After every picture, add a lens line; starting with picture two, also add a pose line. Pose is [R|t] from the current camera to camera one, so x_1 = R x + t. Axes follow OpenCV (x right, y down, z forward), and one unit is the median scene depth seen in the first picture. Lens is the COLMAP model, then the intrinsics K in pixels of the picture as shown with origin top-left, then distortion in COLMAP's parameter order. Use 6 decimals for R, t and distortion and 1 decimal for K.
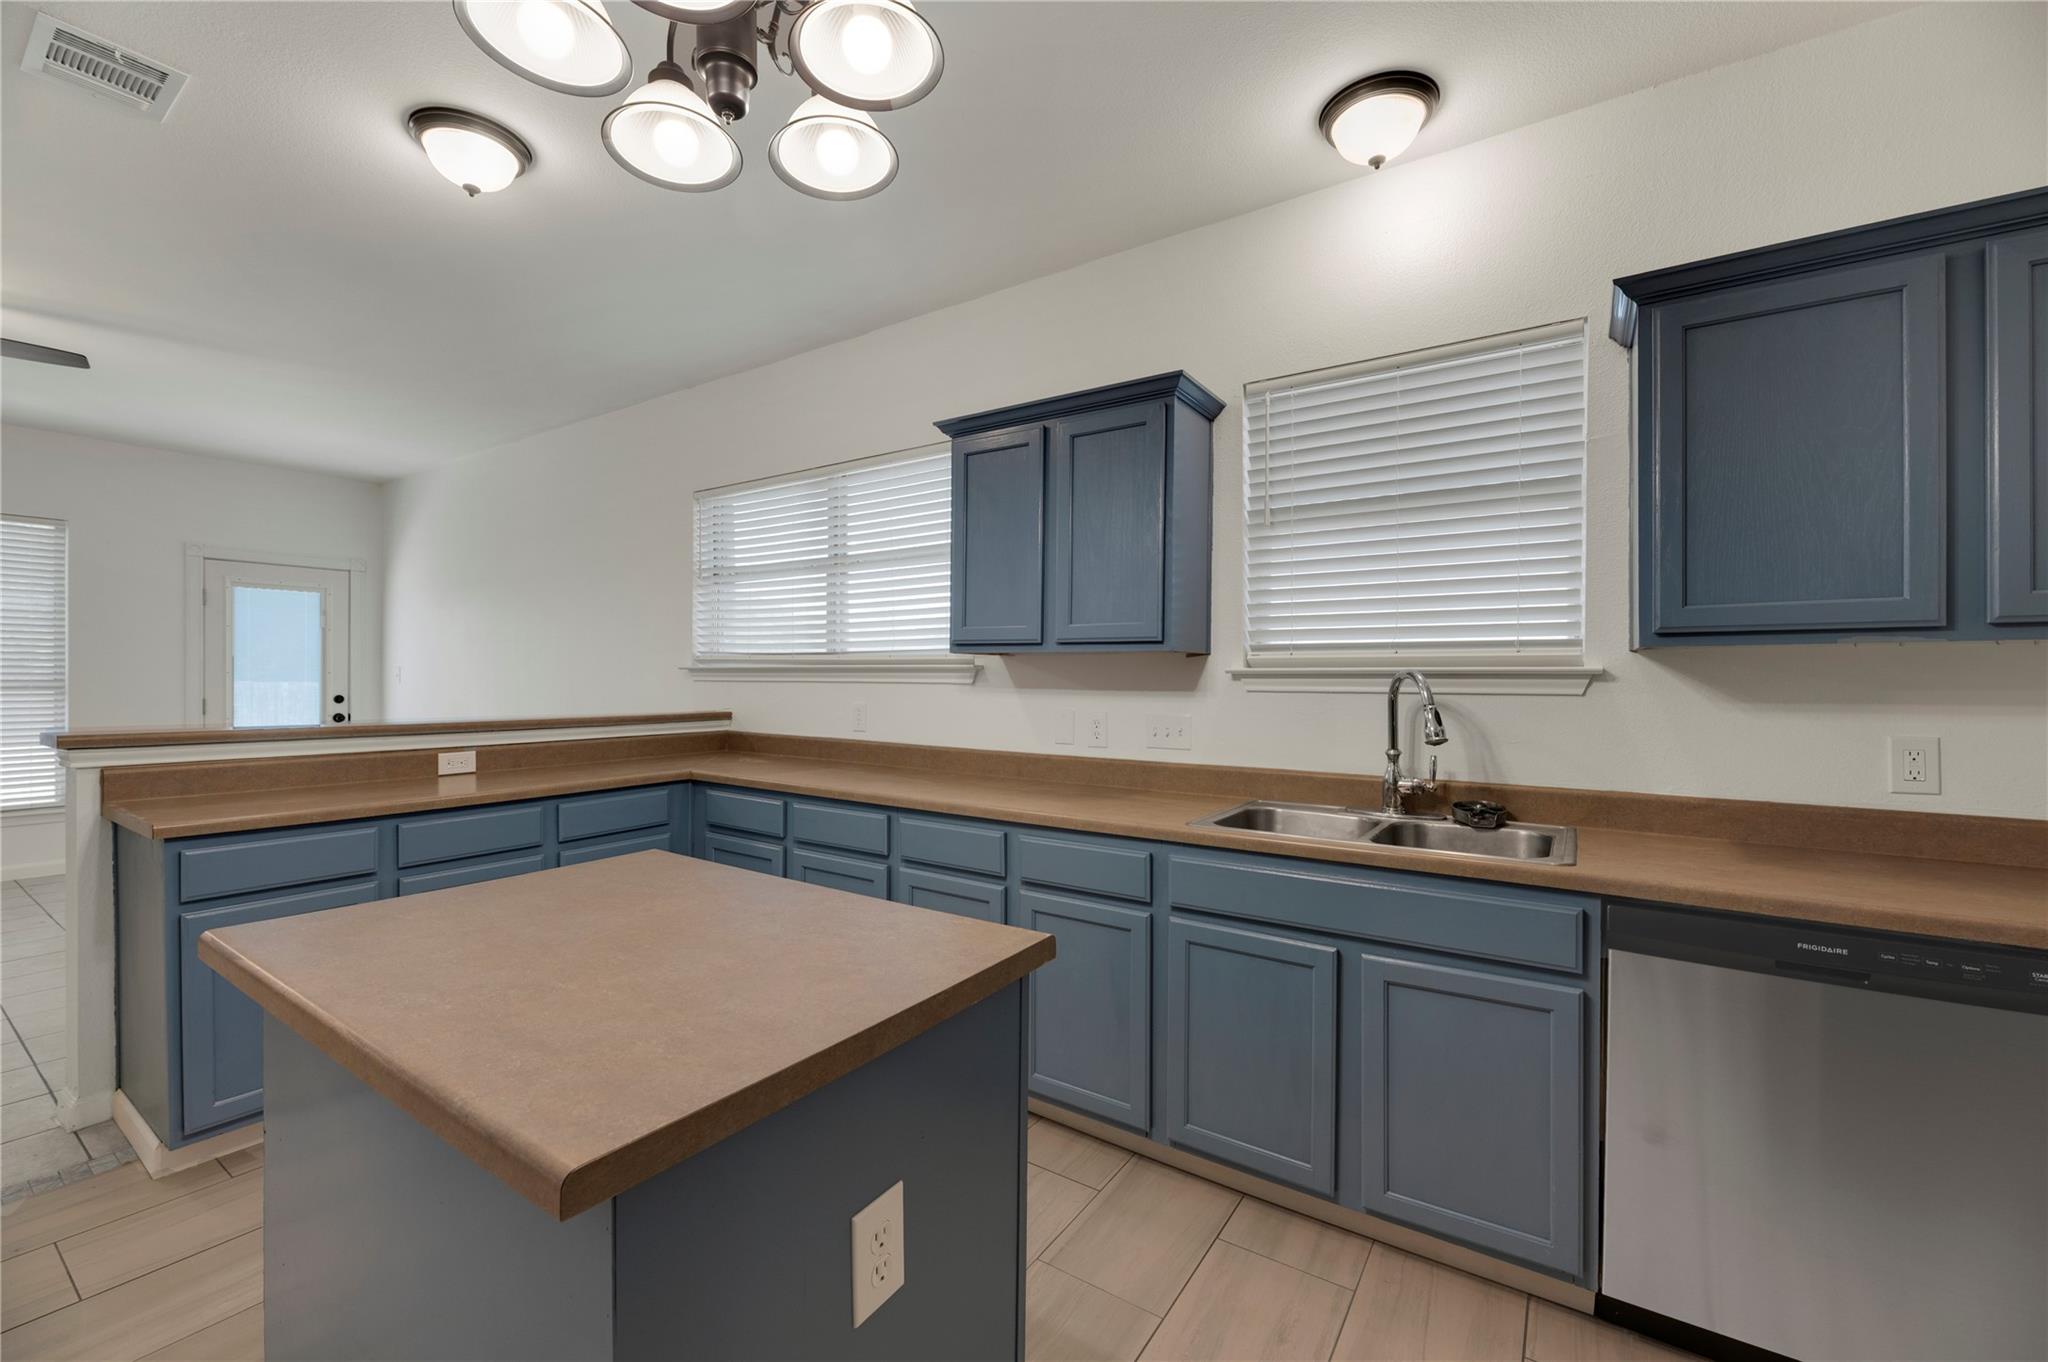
lens RADIAL K [[839.2, 0, 1032.3], [0, 839.2, 686.2], [0, 0, 1]] dist [-0.002084, -0.002237]
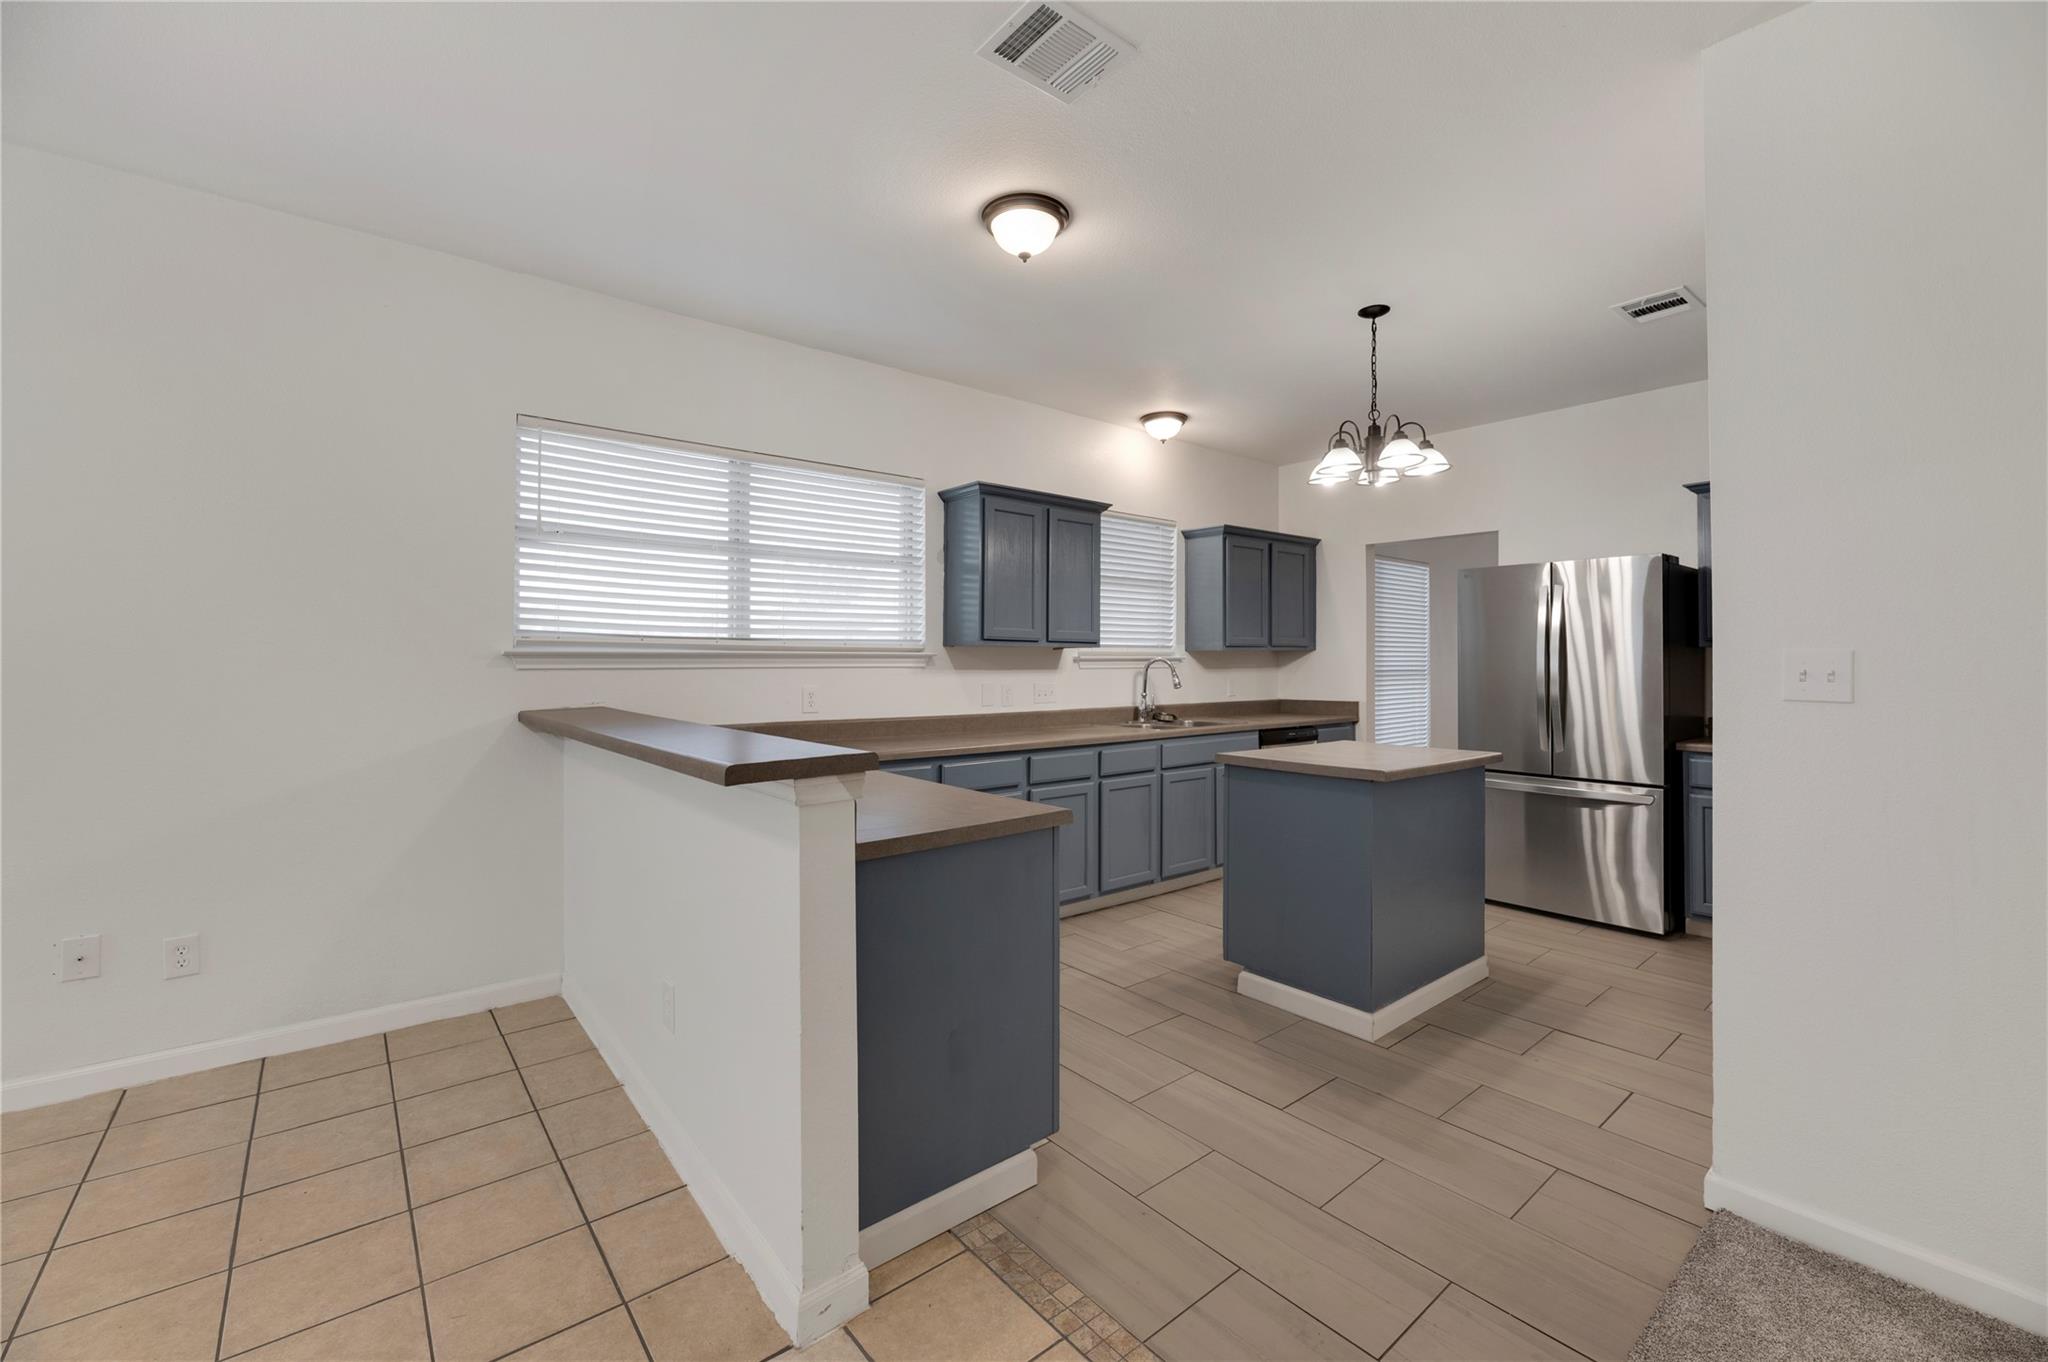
lens RADIAL K [[839.2, 0, 992.1], [0, 839.2, 651.8], [0, 0, 1]] dist [-0.002084, -0.002237]
pose [[0.305034, 0.004591, 0.952331, -1.207285], [0.010065, 0.999917, -0.008044, -0.014391], [-0.952288, 0.012038, 0.304962, 0.463758]]
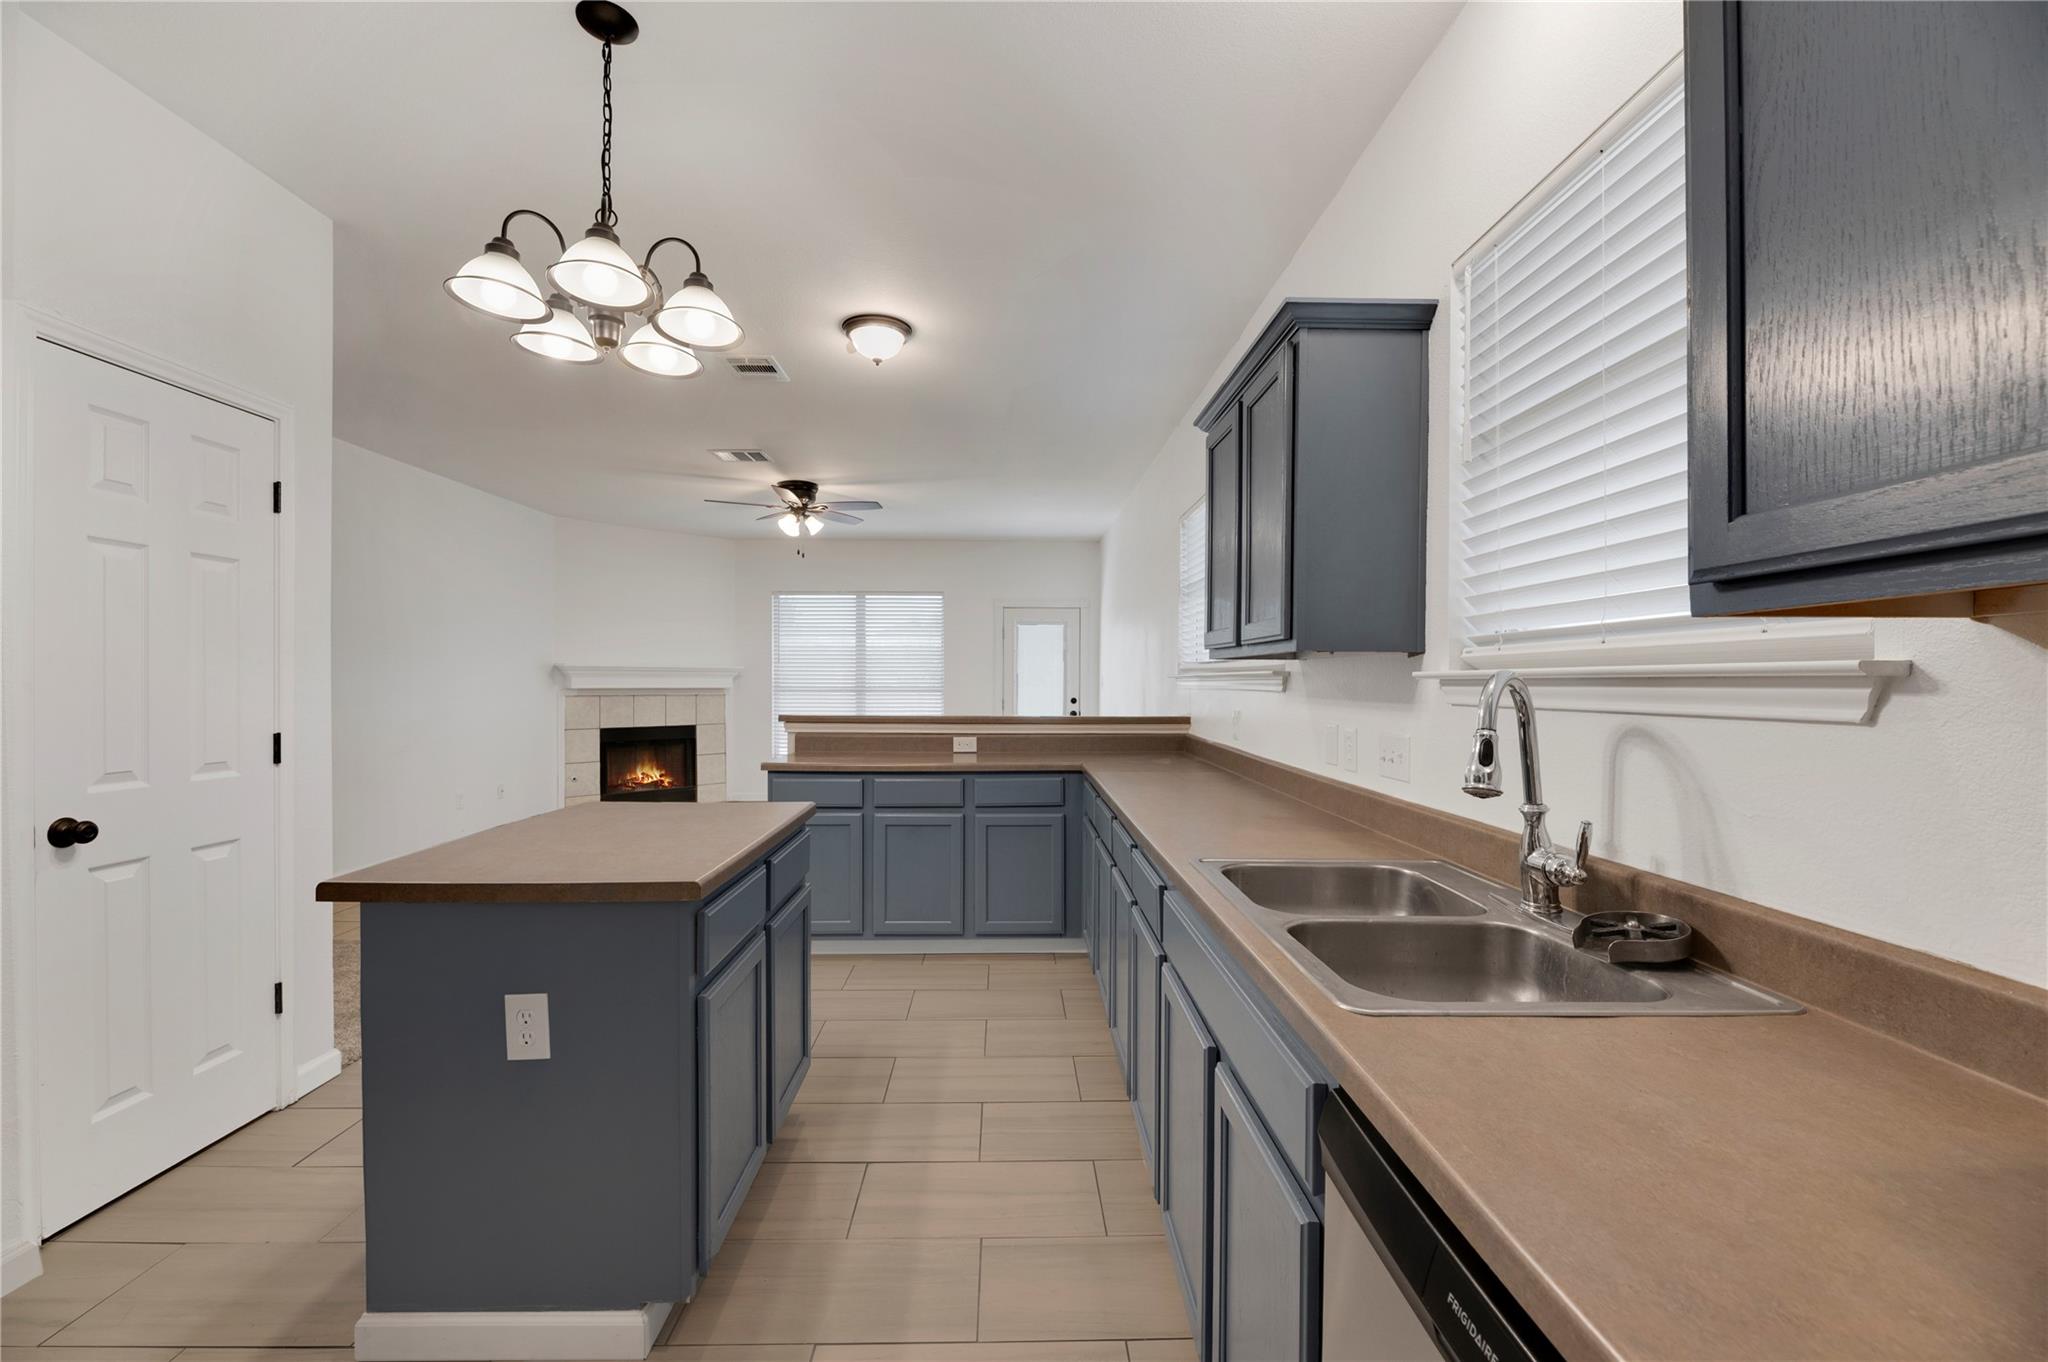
lens RADIAL K [[839.2, 0, 1004.9], [0, 839.2, 686.6], [0, 0, 1]] dist [-0.002084, -0.002237]
pose [[0.558739, 0.001954, -0.829341, 0.492141], [-0.008292, 0.999960, -0.003230, -0.002244], [0.829302, 0.008682, 0.558733, 0.239393]]
